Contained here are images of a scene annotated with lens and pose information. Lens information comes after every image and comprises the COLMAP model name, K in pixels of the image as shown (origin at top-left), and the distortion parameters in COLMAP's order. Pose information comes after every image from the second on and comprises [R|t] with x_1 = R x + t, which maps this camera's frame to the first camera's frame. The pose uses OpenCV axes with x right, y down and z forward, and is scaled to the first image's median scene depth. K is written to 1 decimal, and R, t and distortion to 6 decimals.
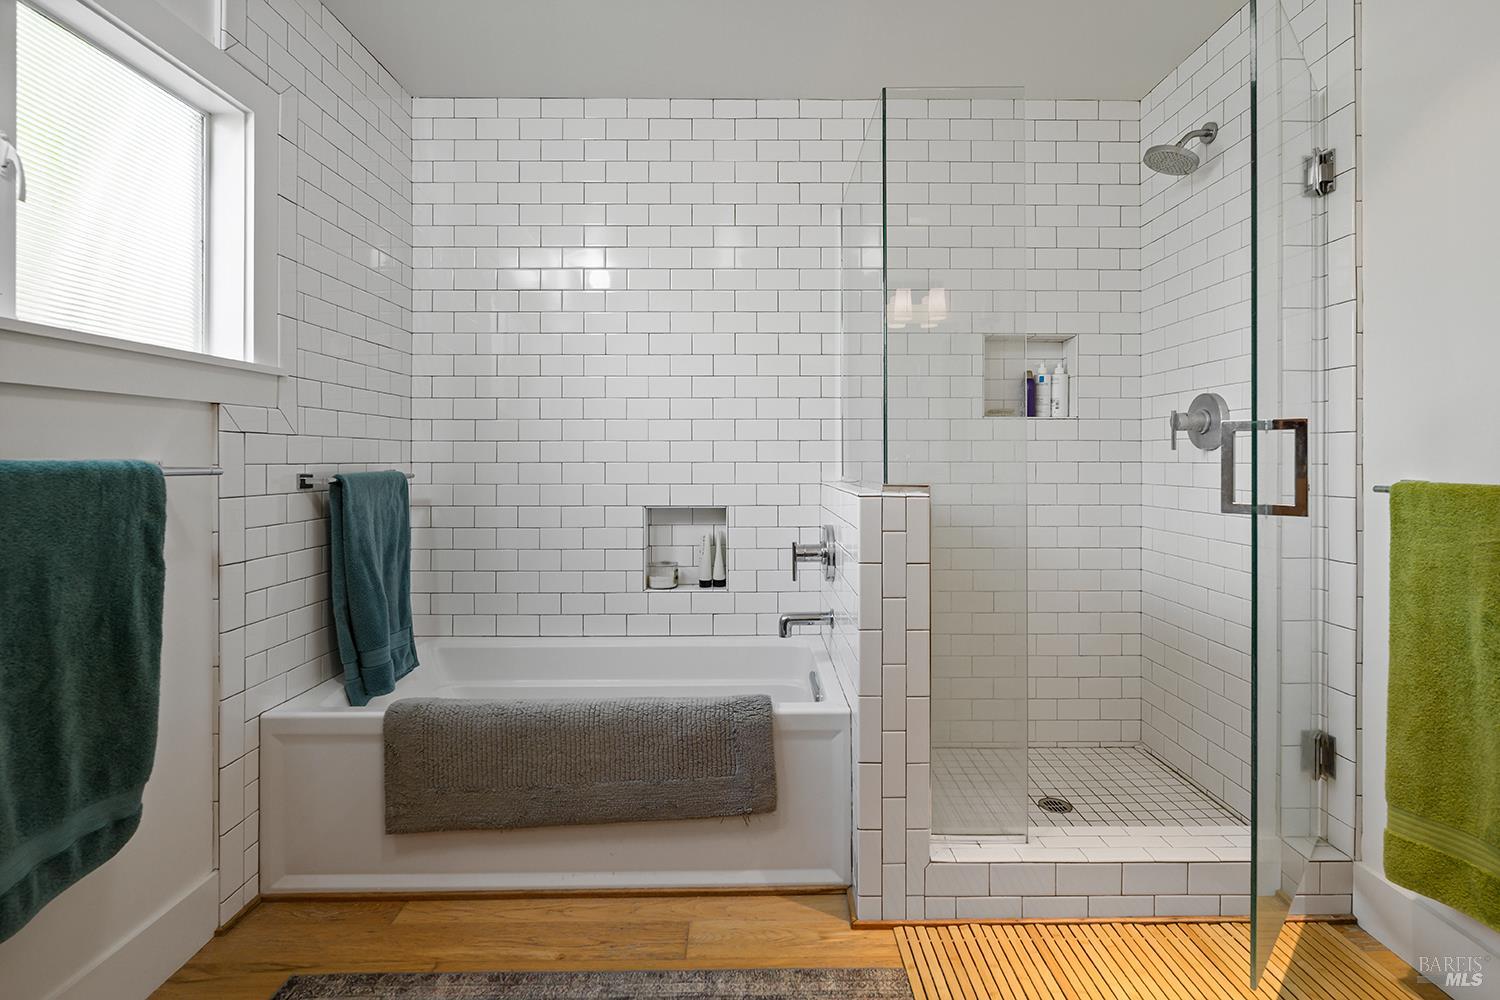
lens RADIAL K [[730.2, 0, 754.8], [0, 730.2, 460.2], [0, 0, 1]] dist [0.002923, 0.000289]
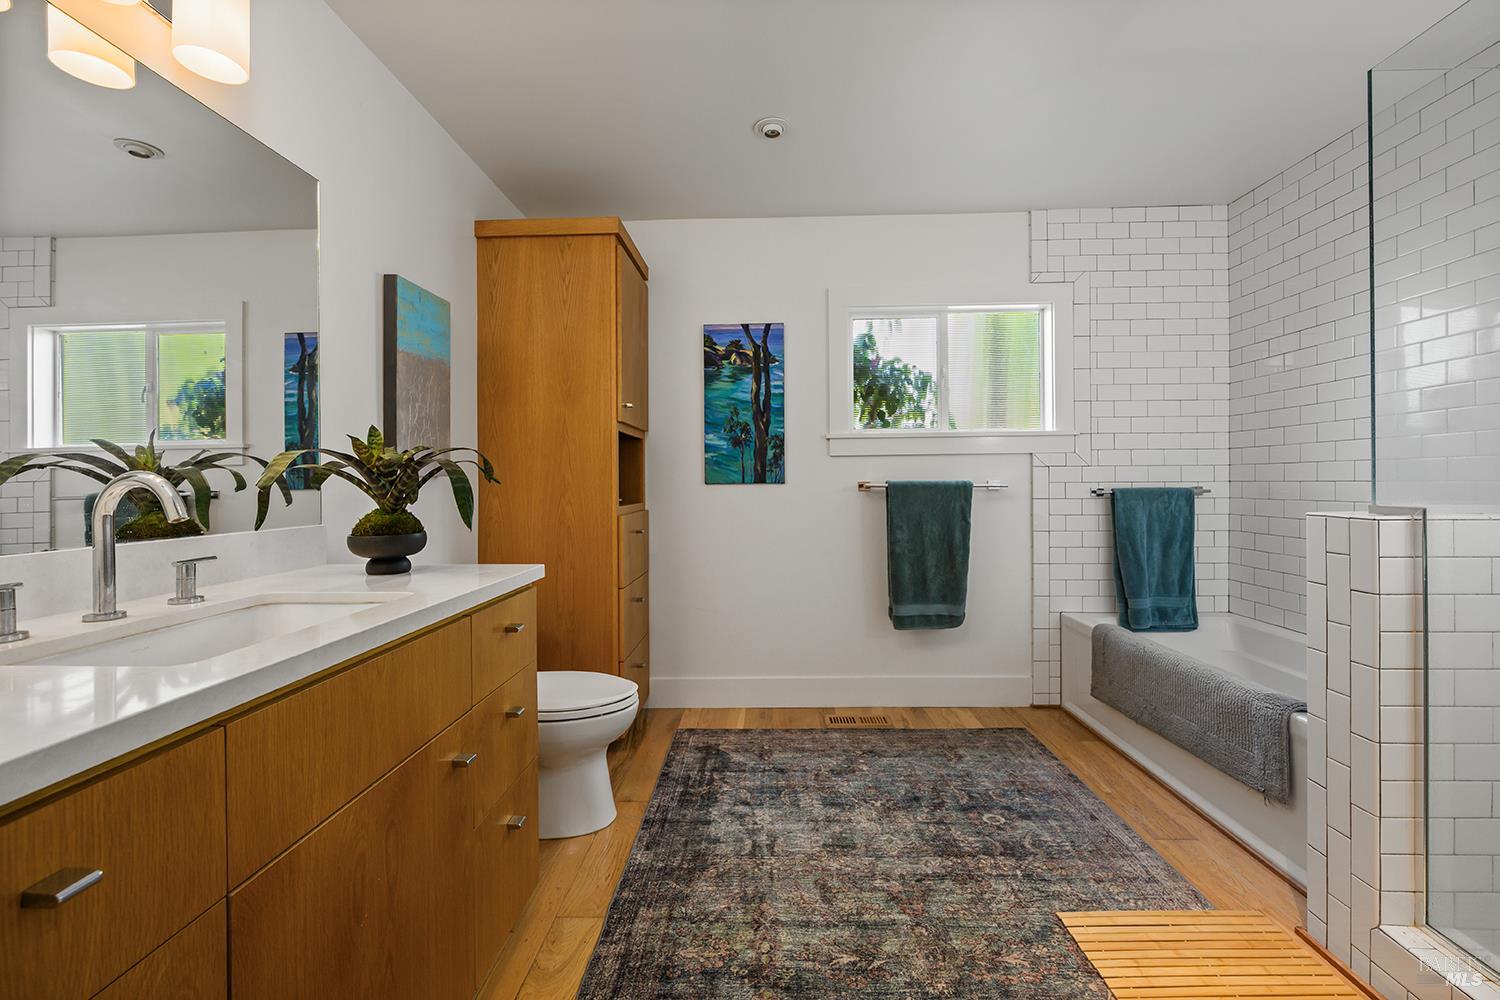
lens RADIAL K [[615.0, 0, 755.7], [0, 615.0, 487.5], [0, 0, 1]] dist [-0.003845, -0.000395]
pose [[-0.036579, 0.007897, -0.999300, 0.980186], [0.004468, 0.999960, 0.007739, 0.002961], [0.999321, -0.004182, -0.036613, 0.260593]]
